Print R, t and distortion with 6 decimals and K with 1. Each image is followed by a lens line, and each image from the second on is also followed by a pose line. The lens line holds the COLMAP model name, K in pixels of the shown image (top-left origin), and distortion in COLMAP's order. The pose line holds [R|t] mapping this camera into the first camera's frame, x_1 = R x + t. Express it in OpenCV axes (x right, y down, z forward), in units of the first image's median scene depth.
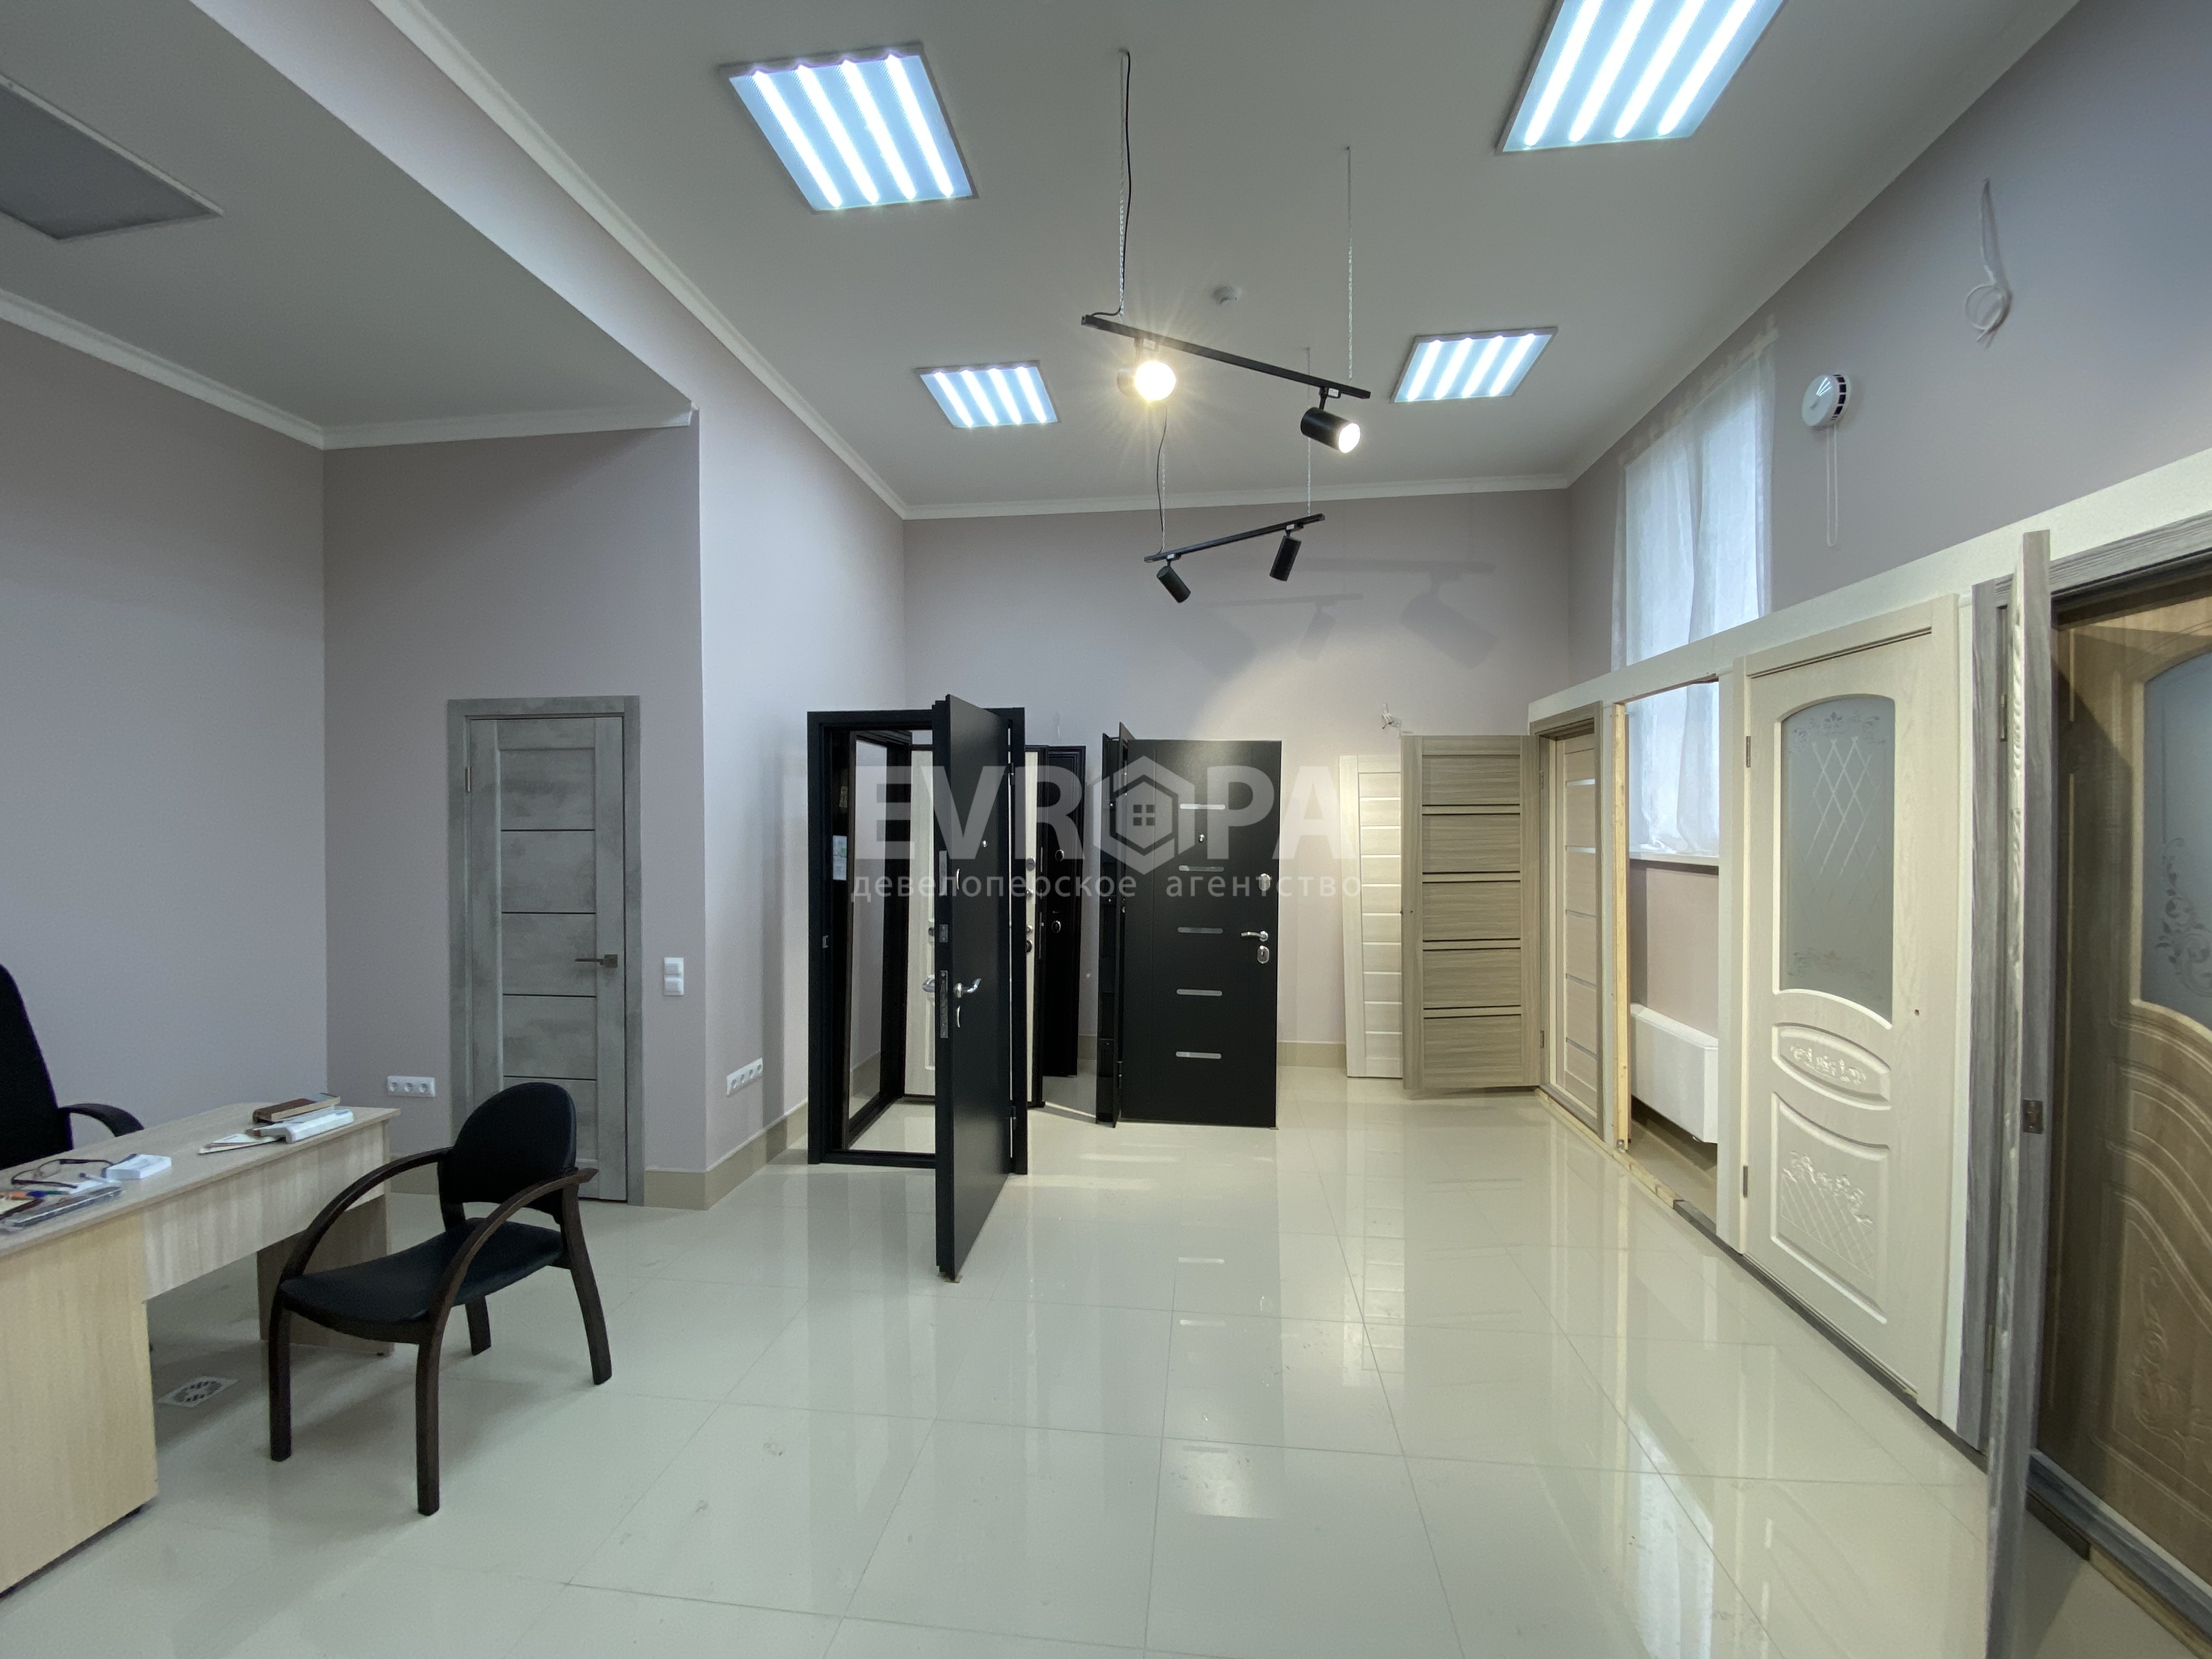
lens RADIAL K [[888.8, 0, 1106.0], [0, 888.8, 829.5], [0, 0, 1]] dist [0.024294, -0.019705]
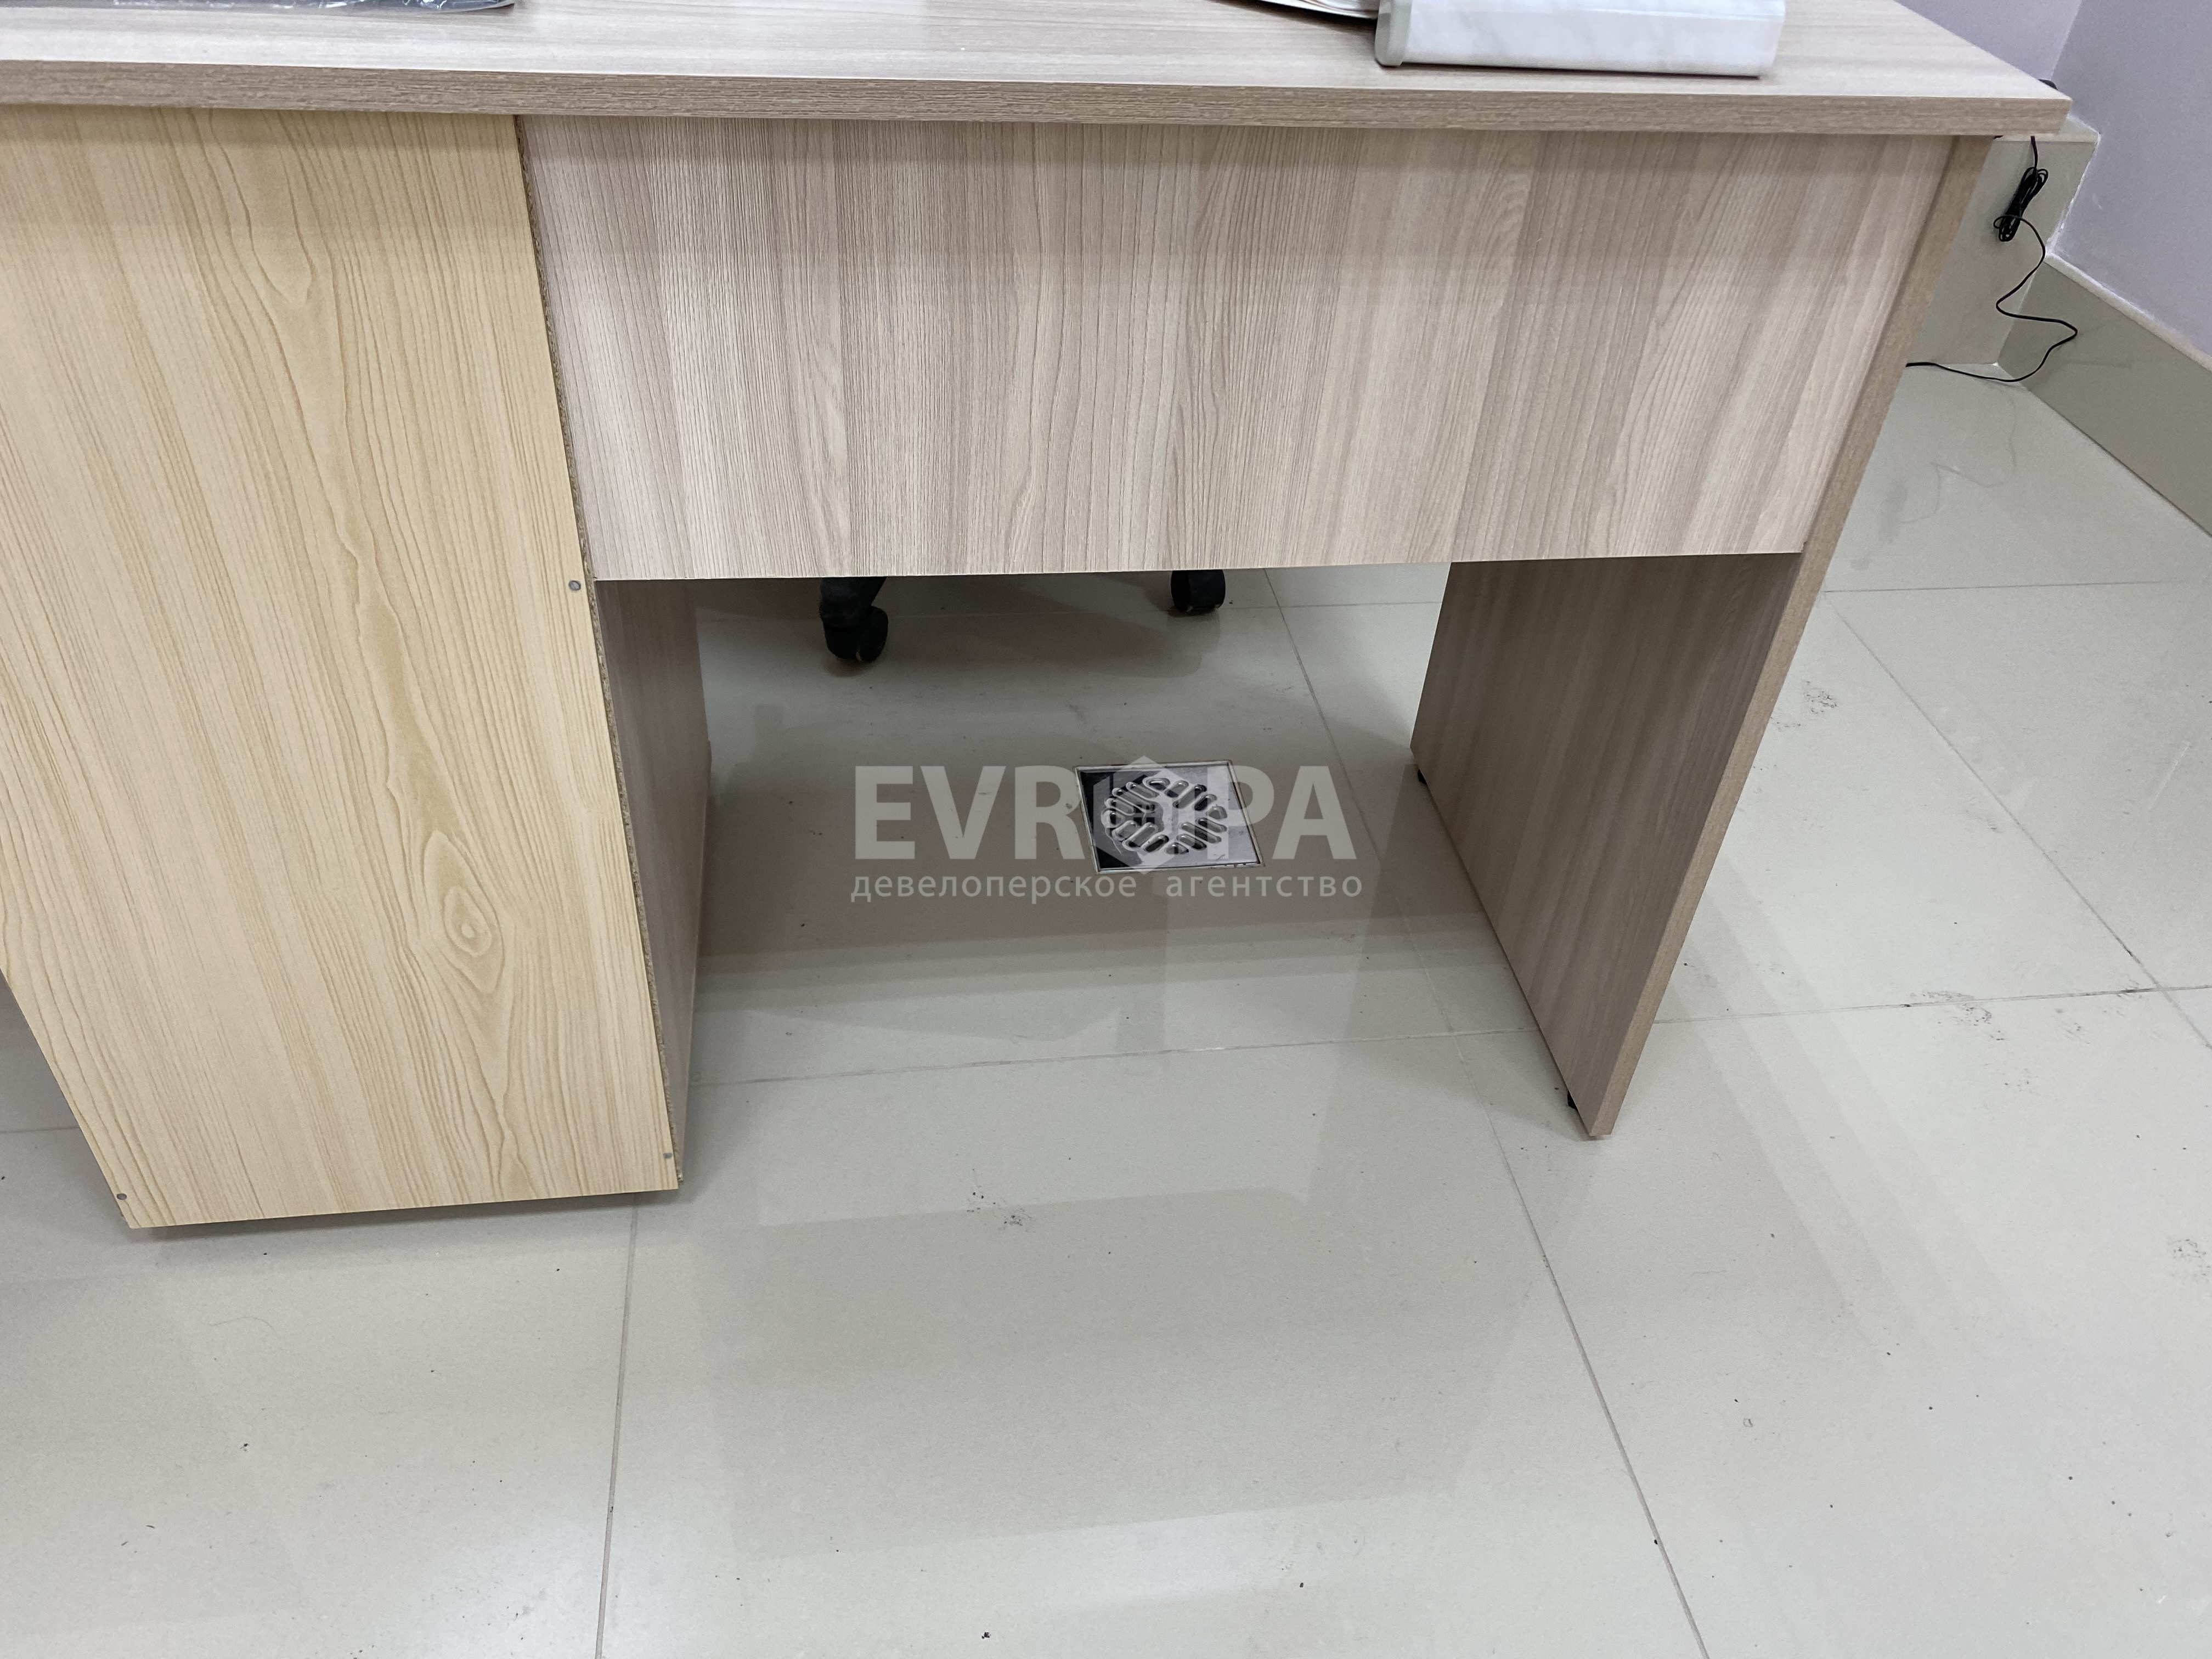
lens RADIAL K [[1705.6, 0, 1106.0], [0, 1705.6, 829.5], [0, 0, 1]] dist [0.024170, 0.000701]
pose [[0.253088, 0.632480, -0.732063, -0.333955], [-0.066895, 0.766328, 0.638957, 0.143334], [0.965128, -0.112741, 0.236258, 0.470366]]
